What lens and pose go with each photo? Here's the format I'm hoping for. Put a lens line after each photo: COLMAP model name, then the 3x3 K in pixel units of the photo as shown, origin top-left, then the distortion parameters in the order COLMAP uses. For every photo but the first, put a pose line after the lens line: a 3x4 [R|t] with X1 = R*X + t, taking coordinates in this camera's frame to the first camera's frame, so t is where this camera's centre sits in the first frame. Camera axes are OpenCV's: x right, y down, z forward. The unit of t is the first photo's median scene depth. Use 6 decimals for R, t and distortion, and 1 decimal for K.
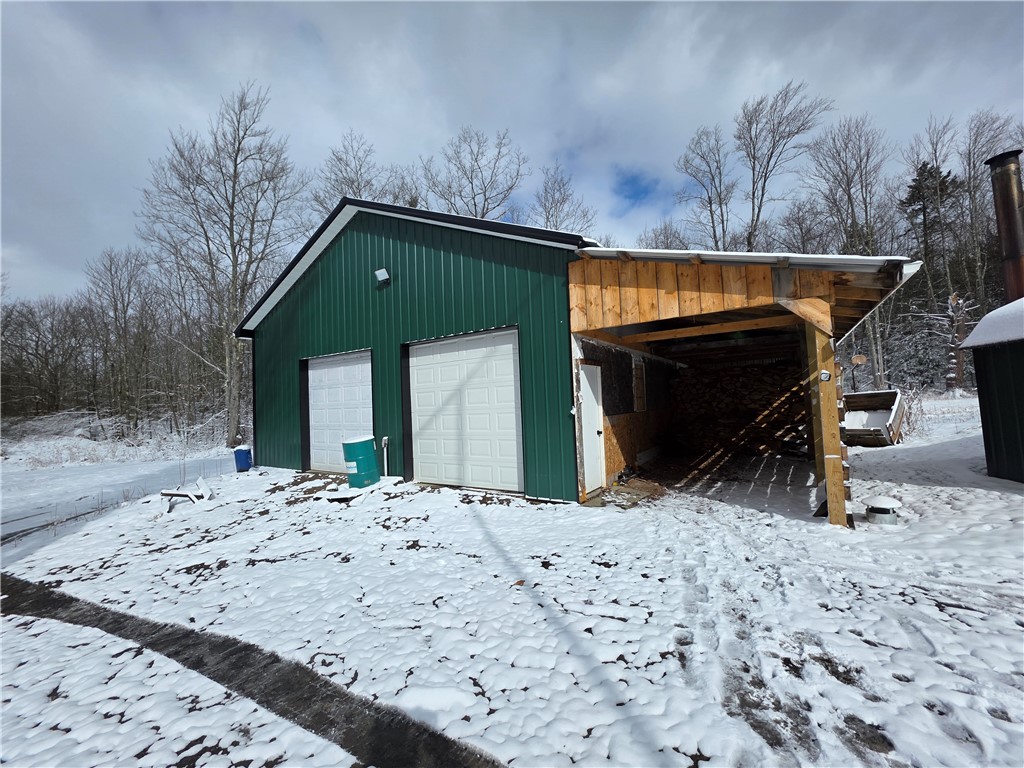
lens RADIAL K [[410.6, 0, 512.5], [0, 410.6, 380.0], [0, 0, 1]] dist [0.009745, 0.000161]
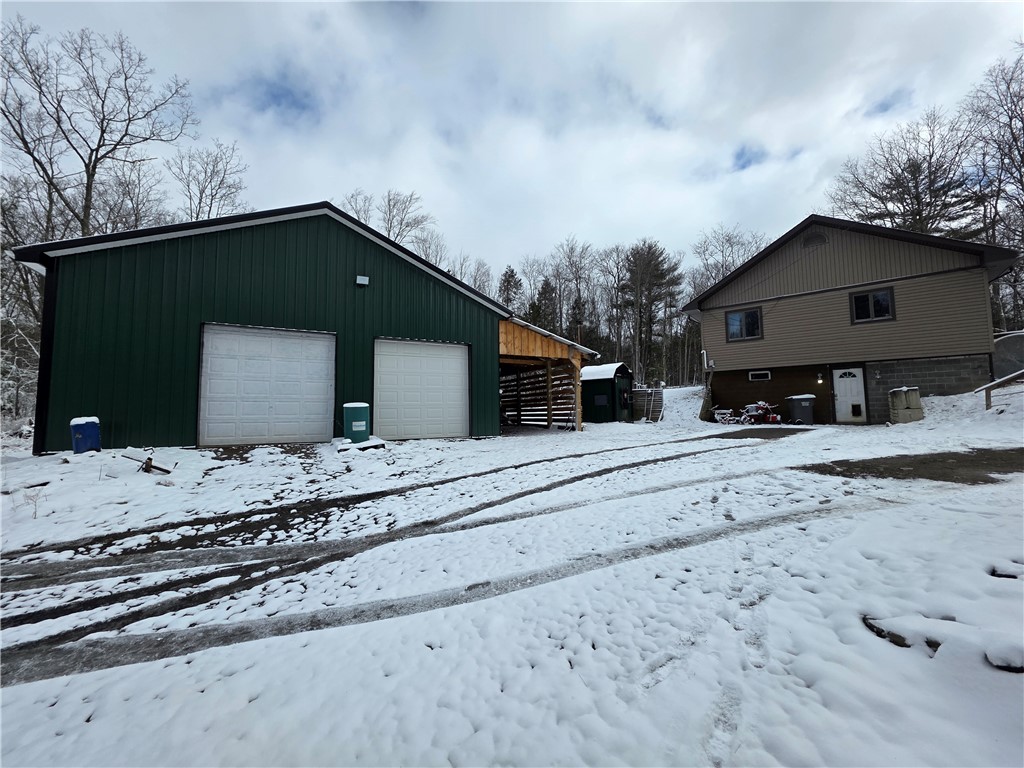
lens RADIAL K [[410.6, 0, 512.5], [0, 410.6, 380.0], [0, 0, 1]] dist [0.009745, 0.000161]
pose [[0.452403, 0.093730, 0.886875, -1.272766], [-0.060941, 0.995386, -0.074111, 0.128657], [-0.889729, -0.020519, 0.456027, -0.014280]]
